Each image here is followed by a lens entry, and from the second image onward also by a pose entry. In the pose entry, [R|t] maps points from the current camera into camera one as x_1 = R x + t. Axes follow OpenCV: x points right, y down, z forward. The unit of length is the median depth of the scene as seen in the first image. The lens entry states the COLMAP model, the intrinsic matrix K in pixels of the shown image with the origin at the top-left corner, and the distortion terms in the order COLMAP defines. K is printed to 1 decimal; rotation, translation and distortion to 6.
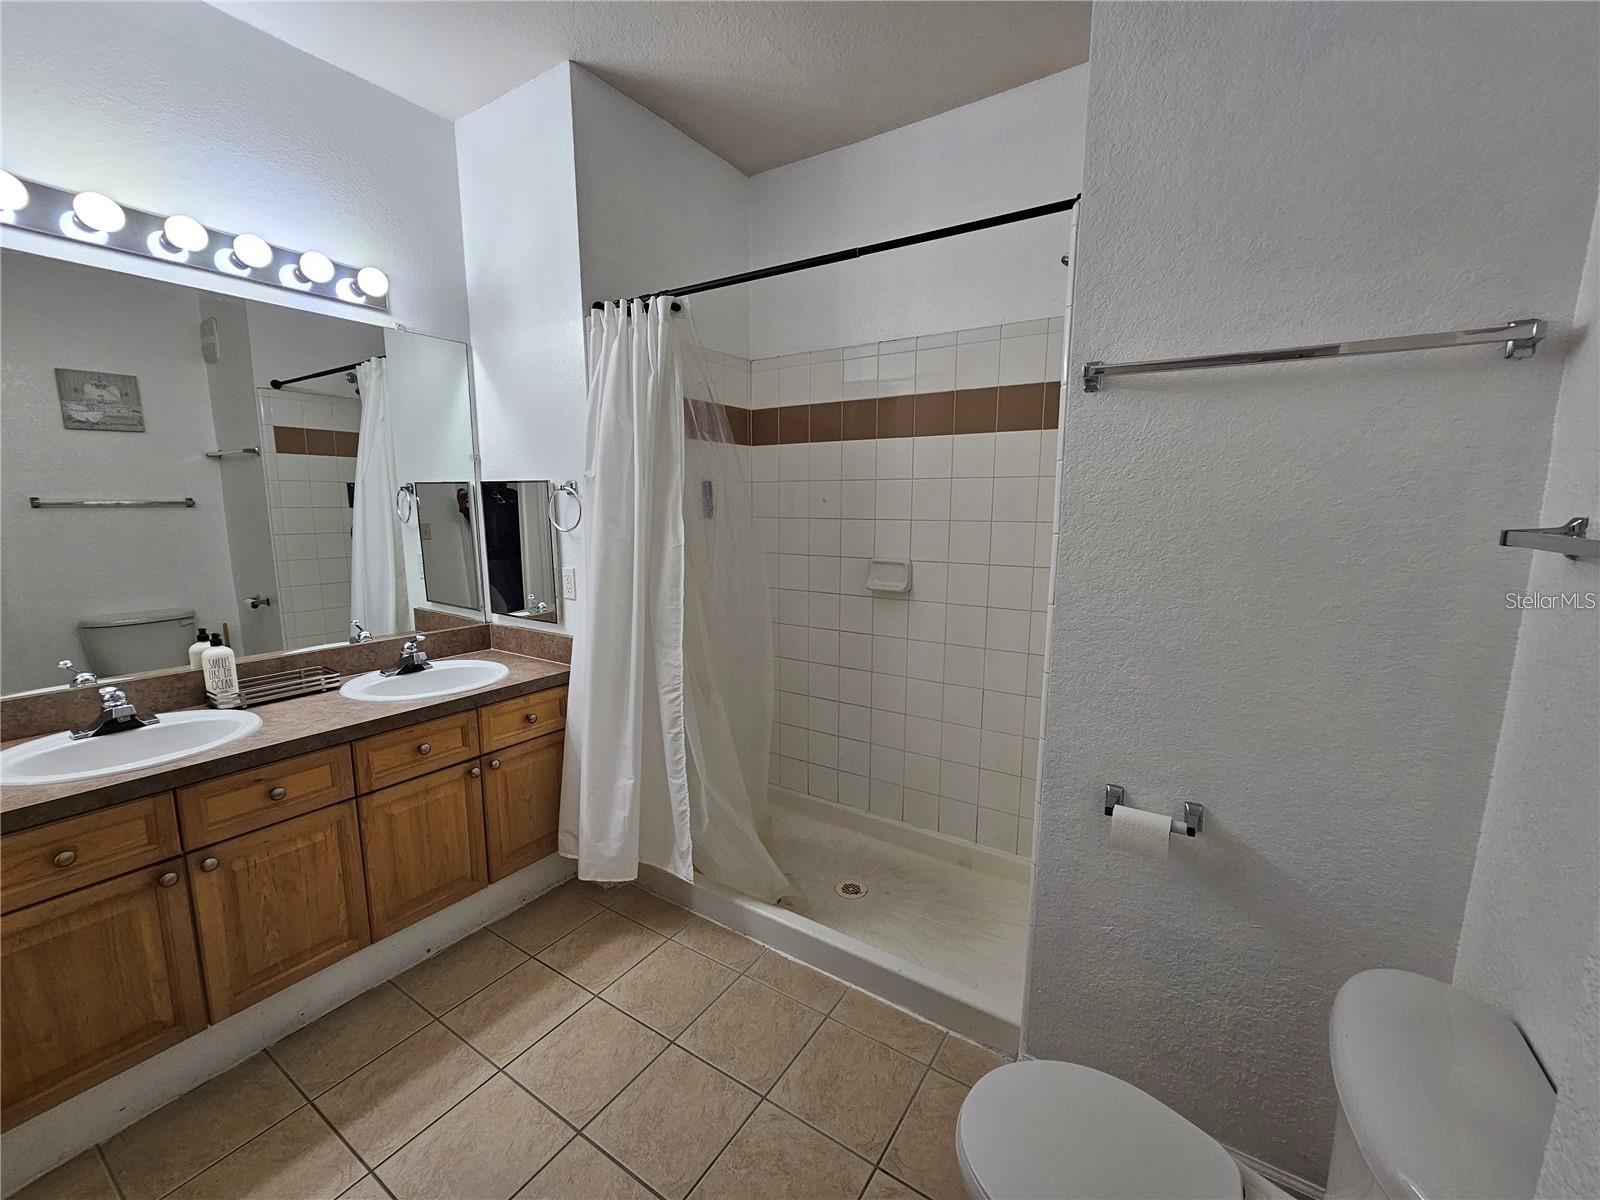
lens RADIAL K [[652.6, 0, 796.1], [0, 652.6, 604.0], [0, 0, 1]] dist [0.000333, -0.000141]
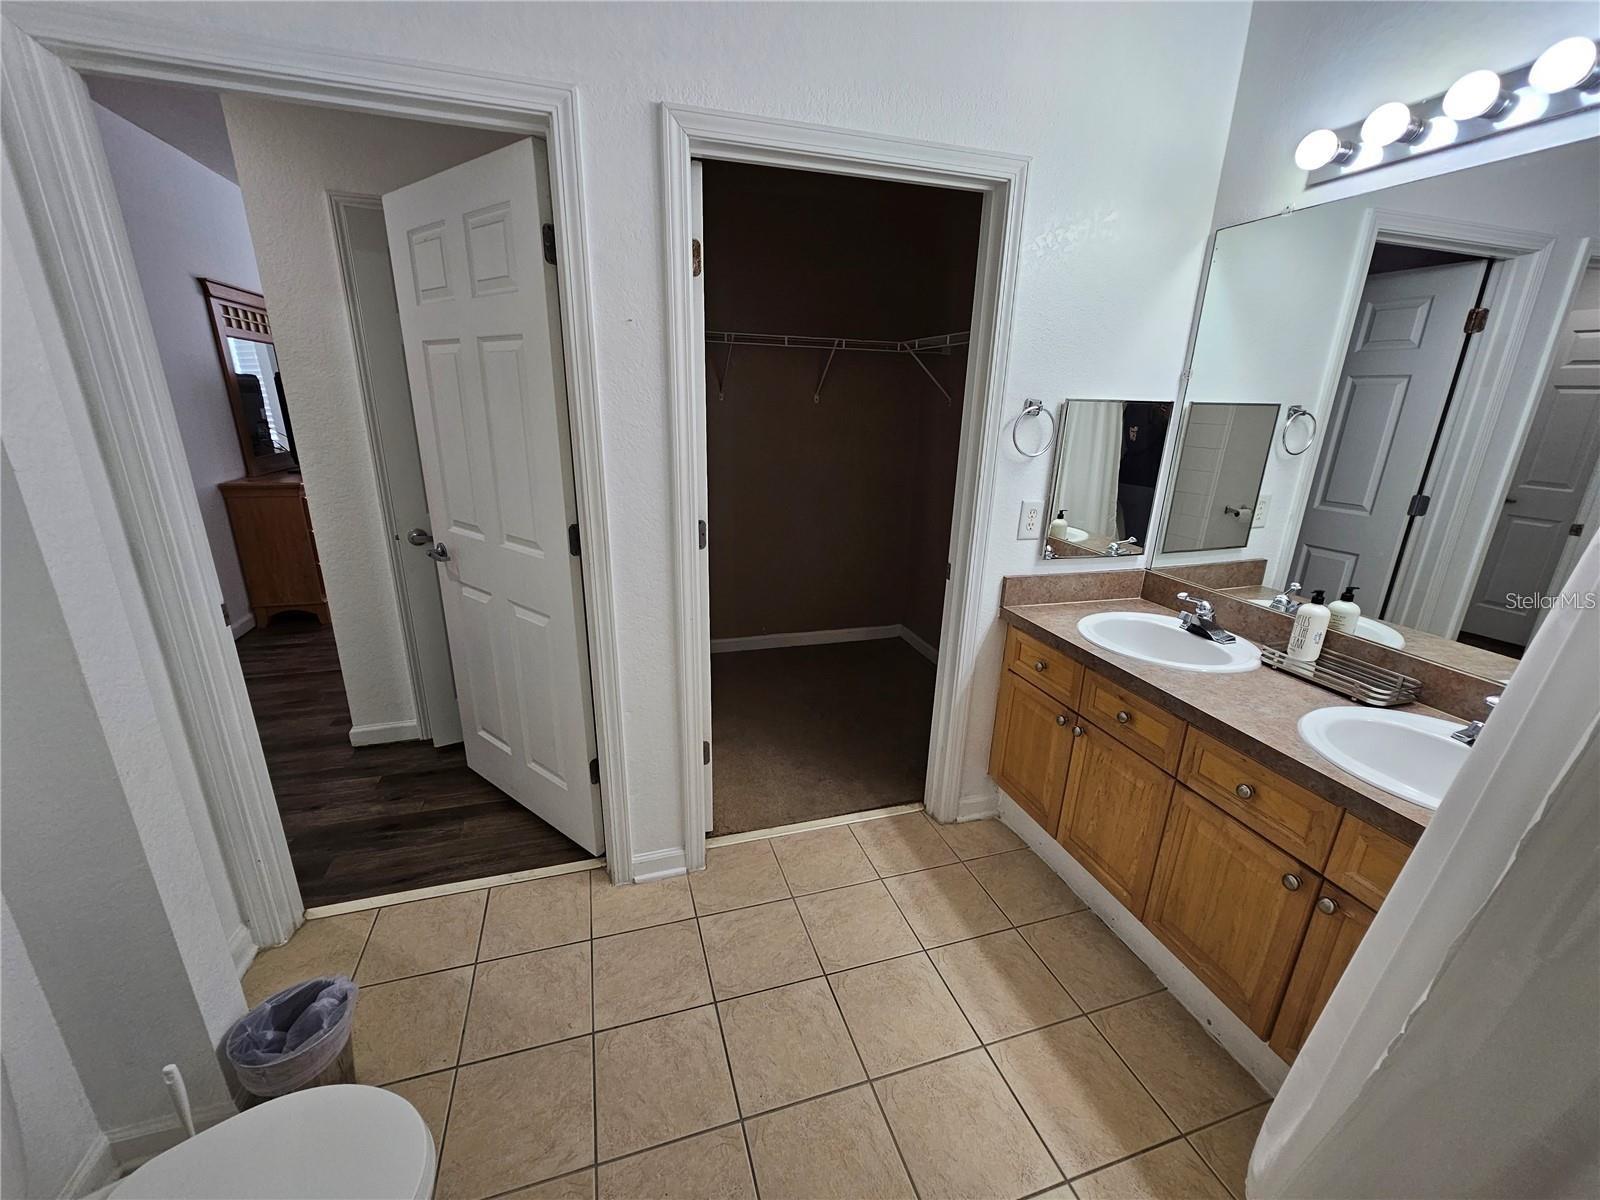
lens RADIAL K [[652.6, 0, 802.8], [0, 652.6, 607.2], [0, 0, 1]] dist [0.000333, -0.000141]
pose [[-0.635351, 0.216069, -0.741379, 0.287228], [-0.141747, 0.911114, 0.387012, -0.207886], [0.759103, 0.350977, -0.548250, 1.080637]]
